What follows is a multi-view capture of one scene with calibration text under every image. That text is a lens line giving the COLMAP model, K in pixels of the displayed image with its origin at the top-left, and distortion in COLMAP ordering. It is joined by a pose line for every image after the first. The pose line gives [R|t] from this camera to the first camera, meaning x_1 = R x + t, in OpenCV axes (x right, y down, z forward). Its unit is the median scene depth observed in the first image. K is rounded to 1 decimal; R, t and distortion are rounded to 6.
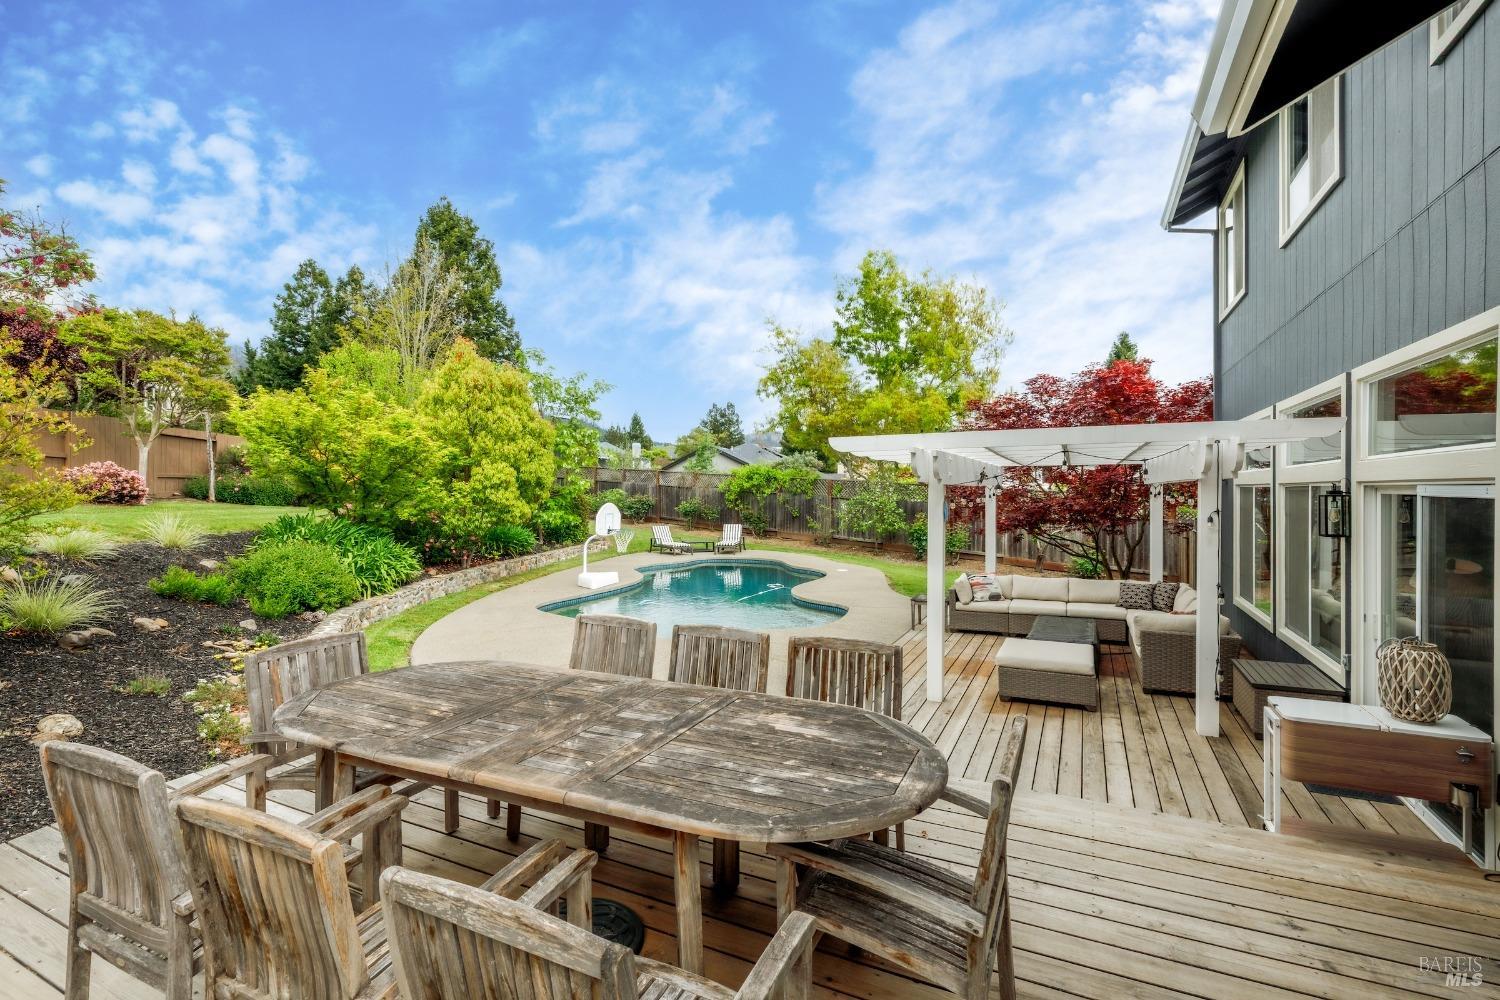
lens RADIAL K [[674.8, 0, 750.0], [0, 674.8, 500.0], [0, 0, 1]] dist [-0.000627, -0.000122]
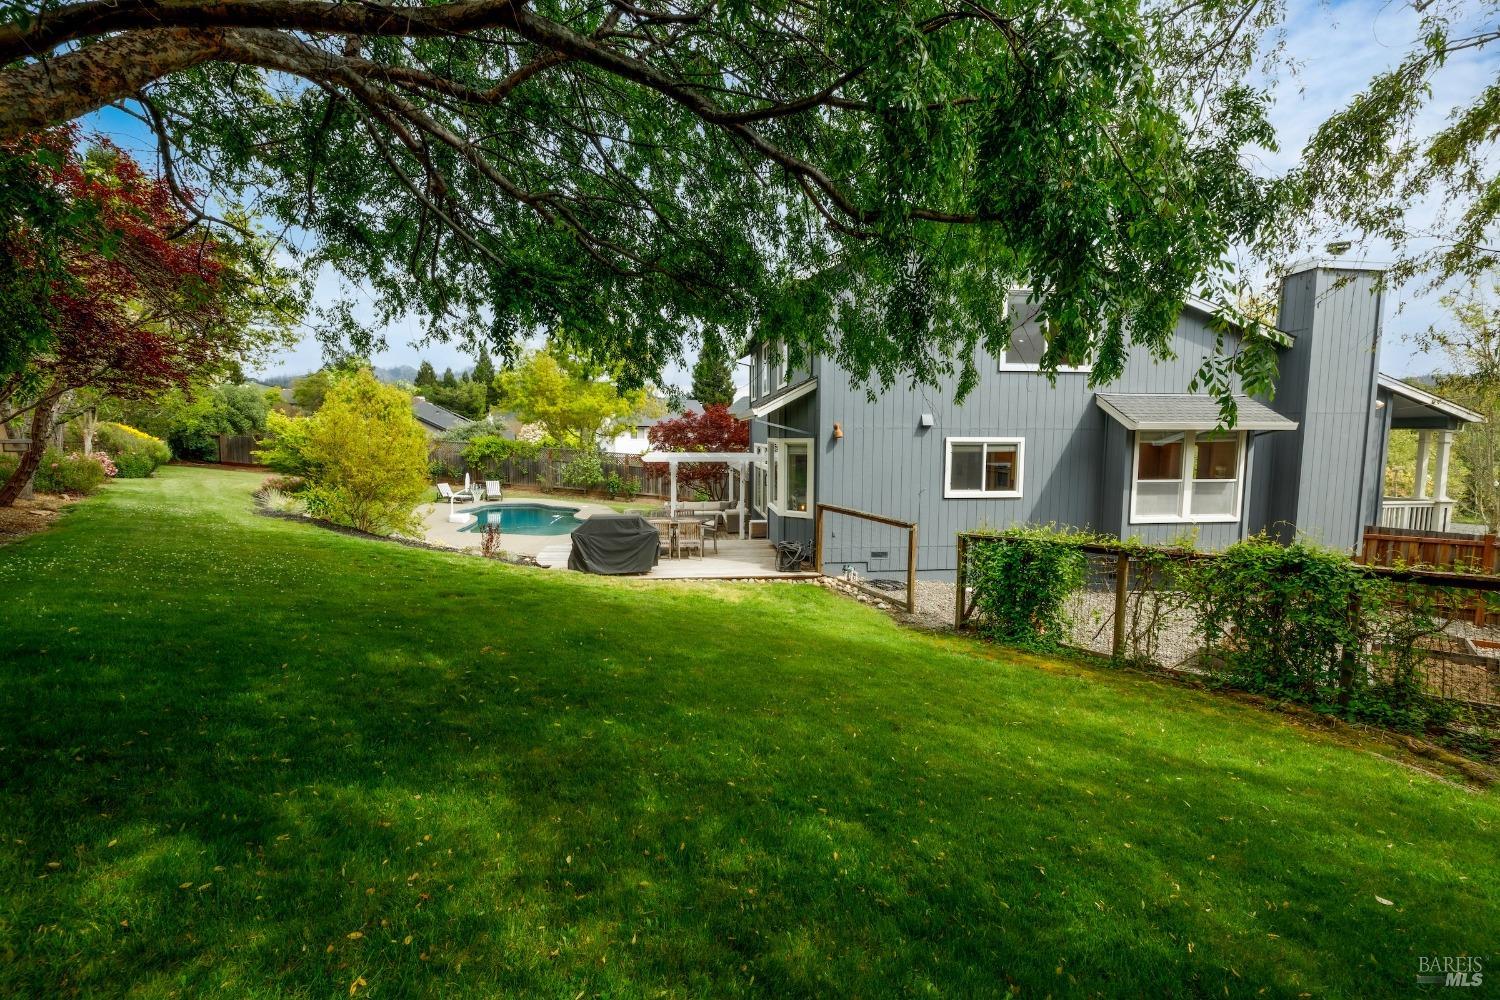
lens RADIAL K [[674.8, 0, 750.0], [0, 674.8, 500.0], [0, 0, 1]] dist [-0.000627, -0.000122]
pose [[0.842484, -0.036794, 0.537464, -0.855973], [-0.009031, 0.996560, 0.082379, -0.119688], [-0.538646, -0.074256, 0.839253, -1.424214]]
